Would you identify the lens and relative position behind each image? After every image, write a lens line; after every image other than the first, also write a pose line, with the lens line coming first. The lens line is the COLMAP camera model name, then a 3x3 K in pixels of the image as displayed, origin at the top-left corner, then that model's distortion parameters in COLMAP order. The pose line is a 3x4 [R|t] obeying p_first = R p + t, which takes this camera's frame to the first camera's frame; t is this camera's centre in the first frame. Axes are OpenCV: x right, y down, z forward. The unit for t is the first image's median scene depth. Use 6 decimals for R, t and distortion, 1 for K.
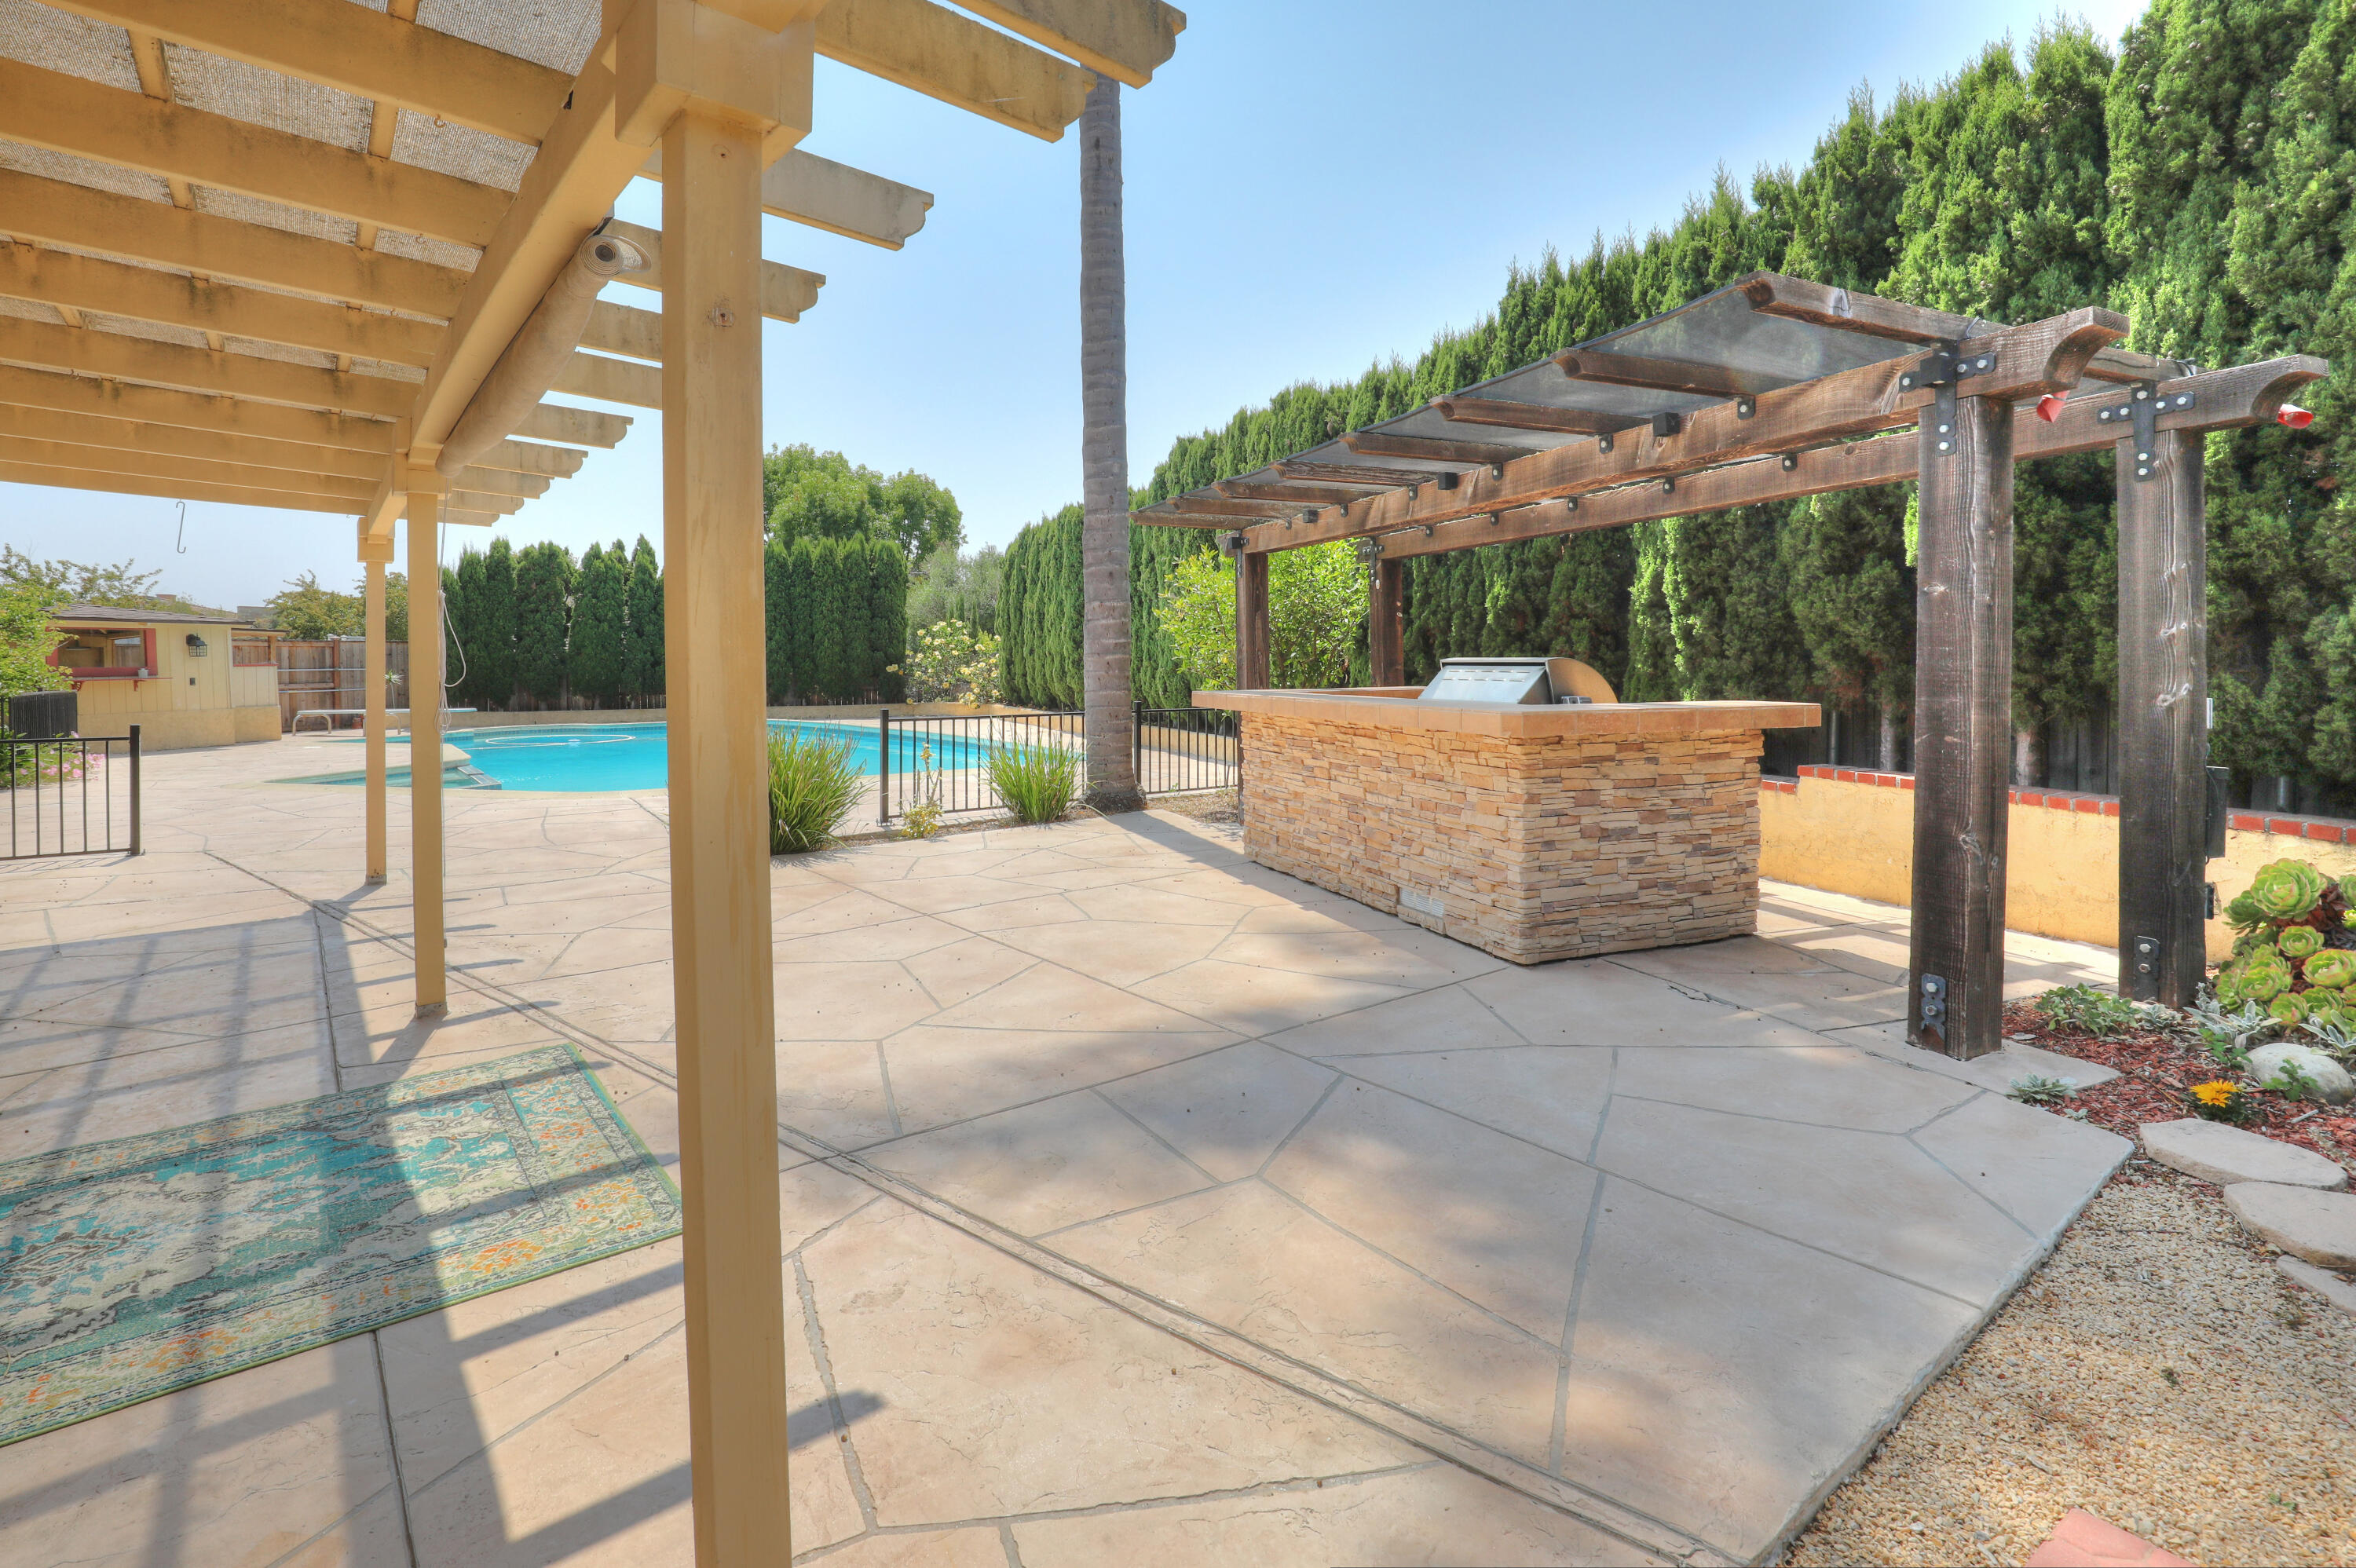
lens RADIAL K [[1099.9, 0, 1185.1], [0, 1099.9, 693.5], [0, 0, 1]] dist [-0.028645, 0.004213]
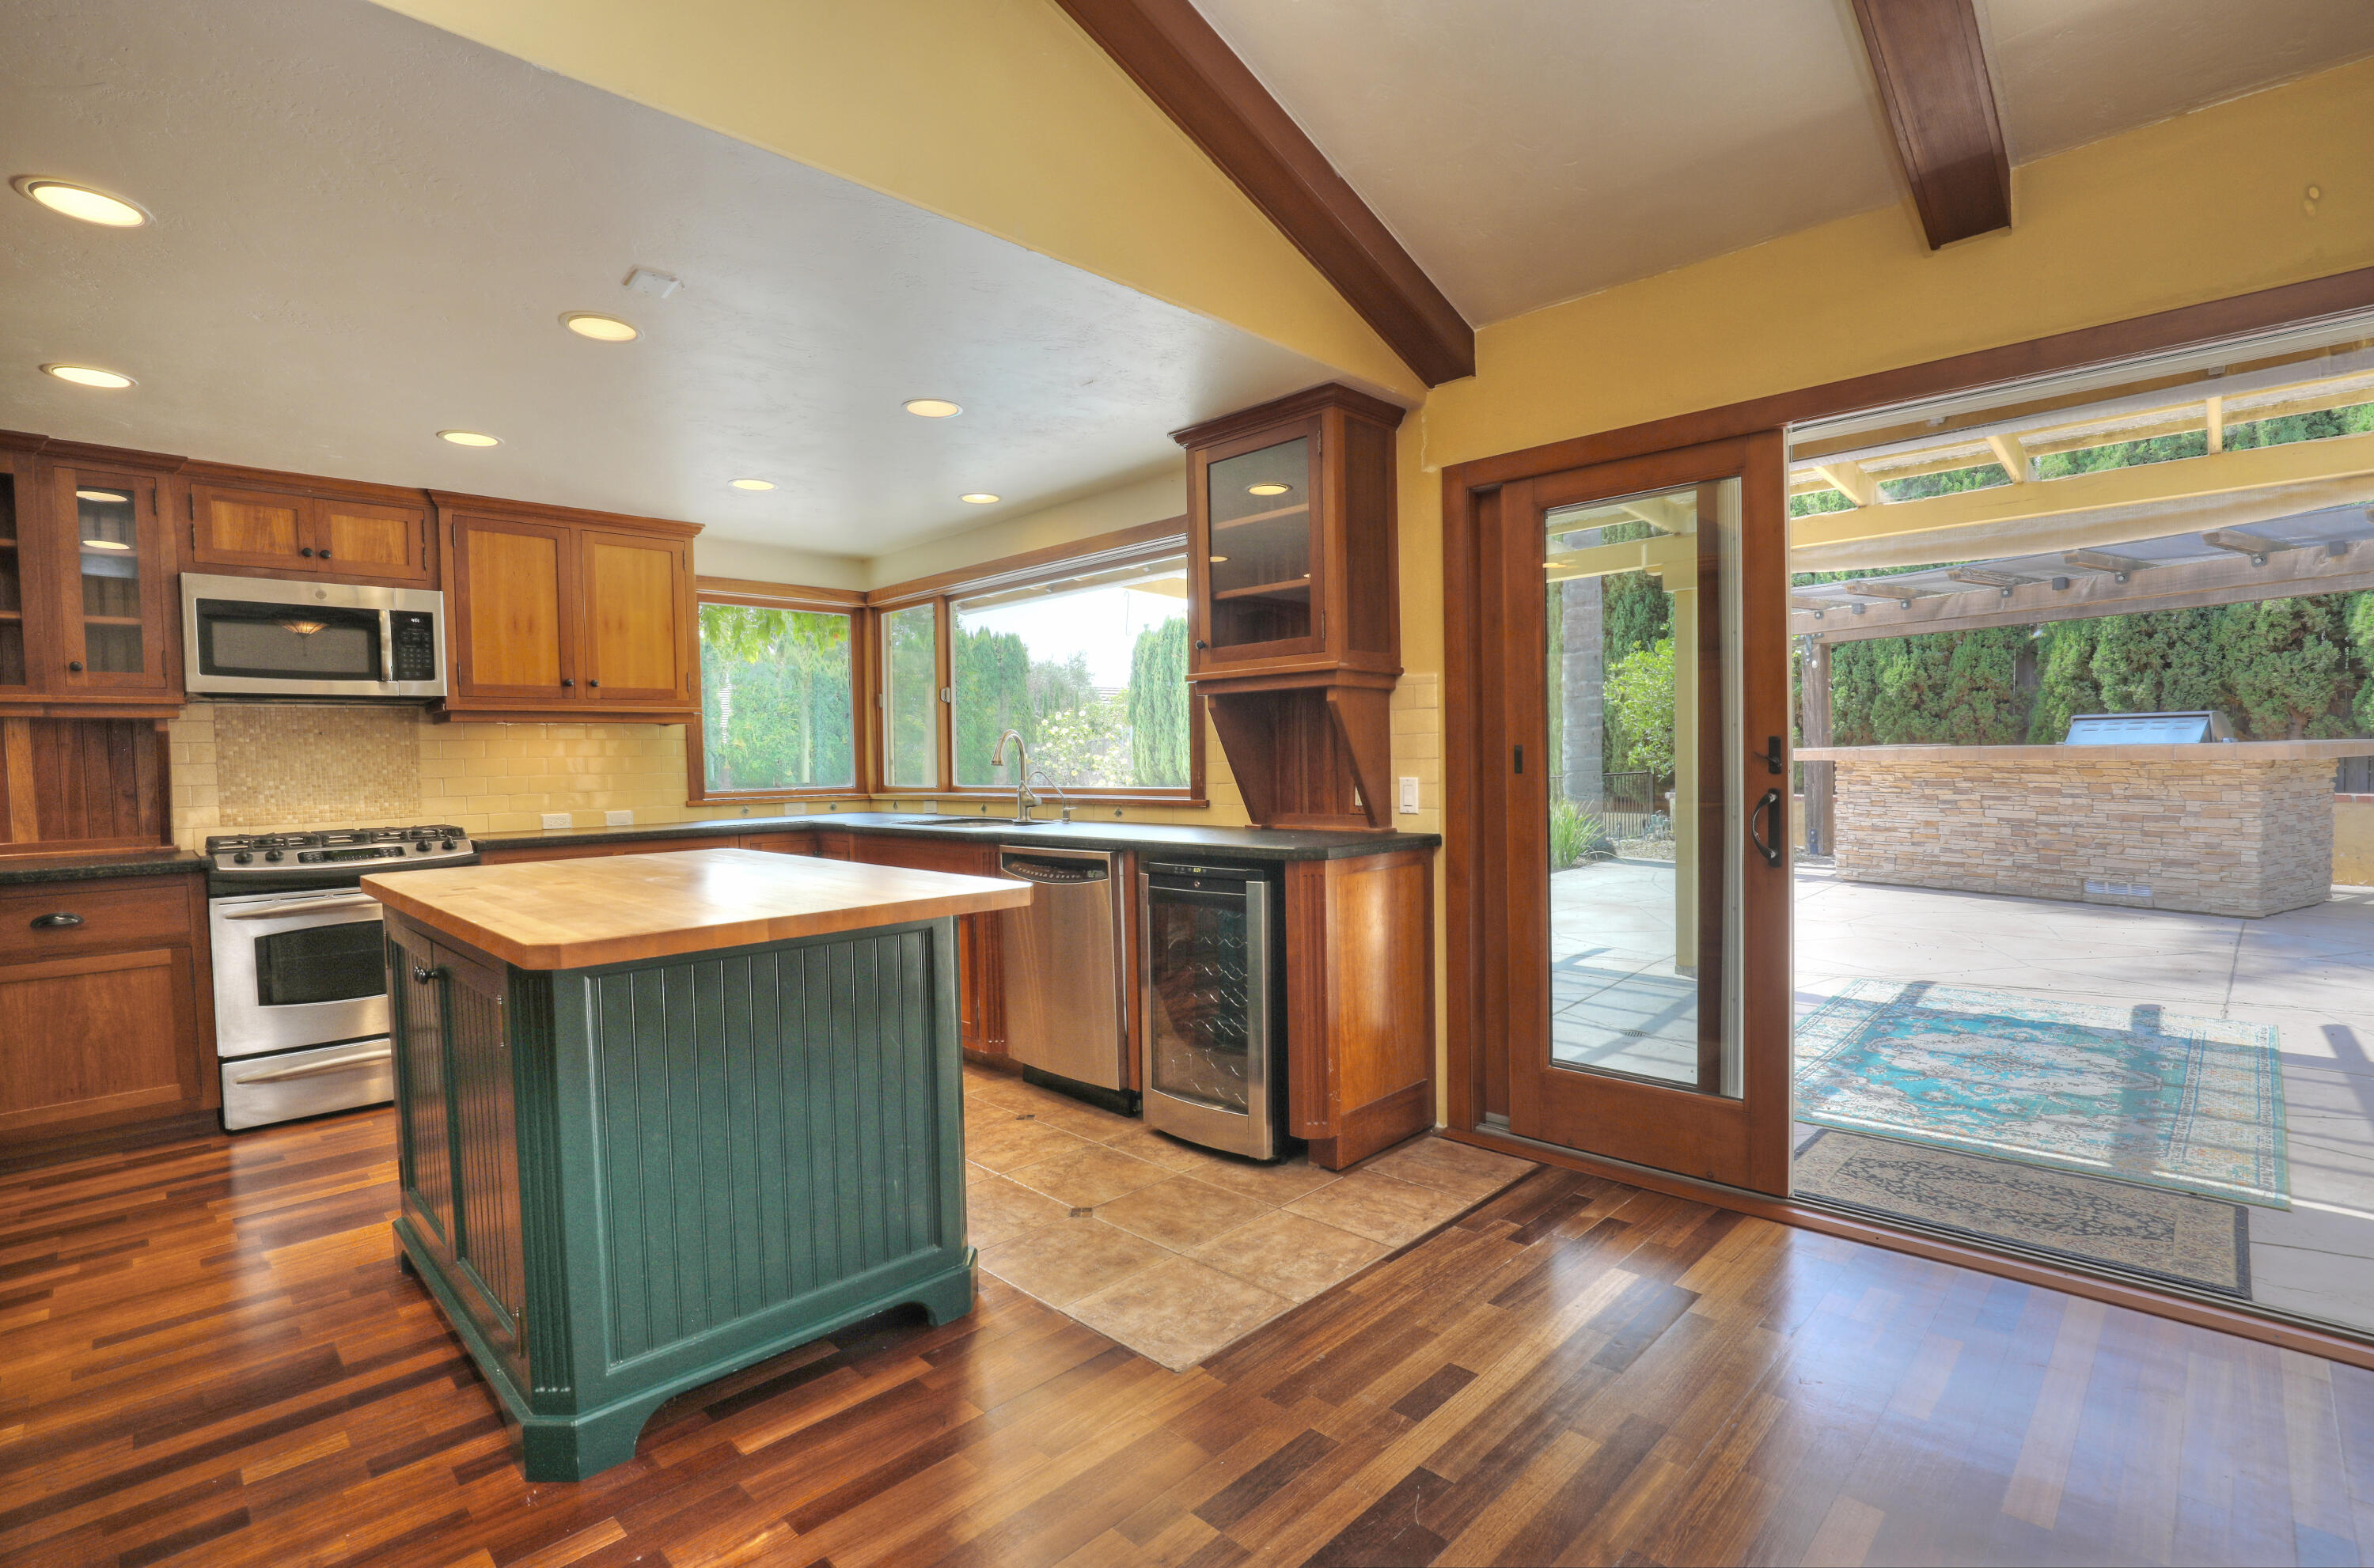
lens RADIAL K [[1108.2, 0, 1212.6], [0, 1108.2, 800.4], [0, 0, 1]] dist [-0.028645, 0.004213]
pose [[0.992032, -0.023519, 0.123775, -1.116019], [0.021949, 0.999661, 0.014031, 0.034669], [-0.124063, -0.011203, 0.992211, -0.235180]]
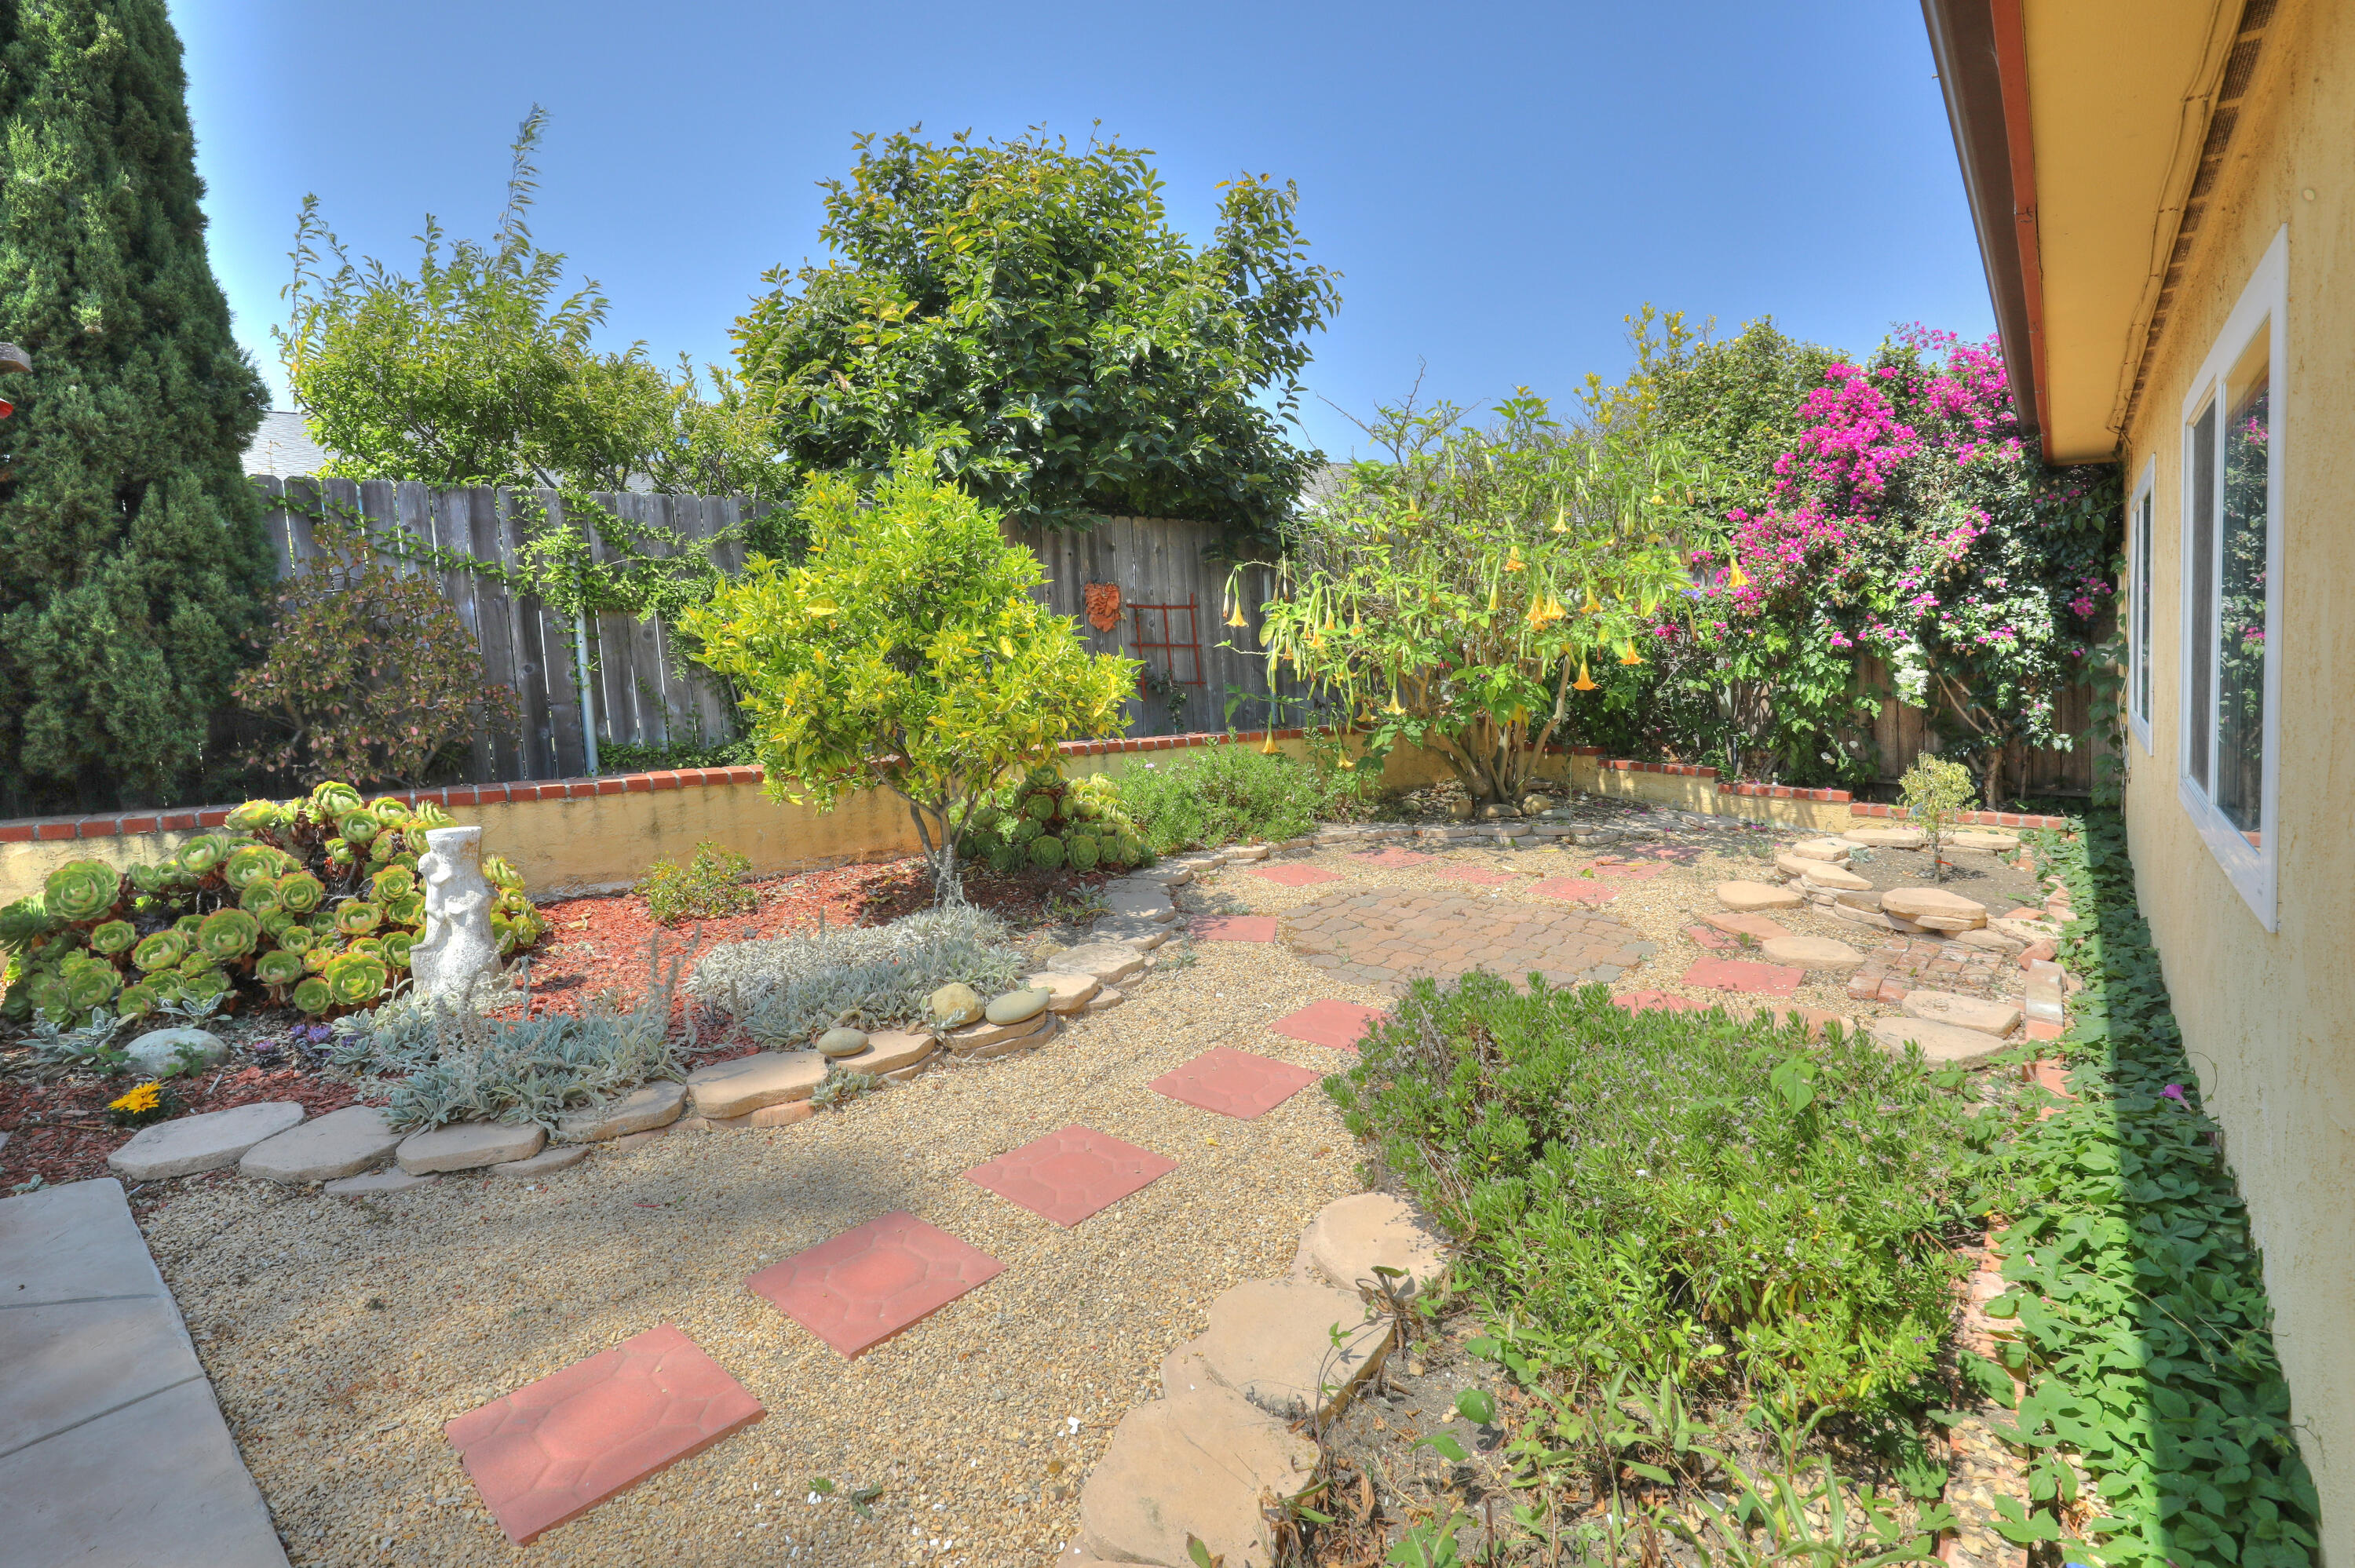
lens RADIAL K [[1099.4, 0, 1246.4], [0, 1099.4, 748.1], [0, 0, 1]] dist [-0.028645, 0.004213]
pose [[-0.237233, -0.098005, 0.966496, -0.127565], [0.036719, 0.993282, 0.109735, -0.013492], [-0.970758, 0.061521, -0.232041, 0.127855]]
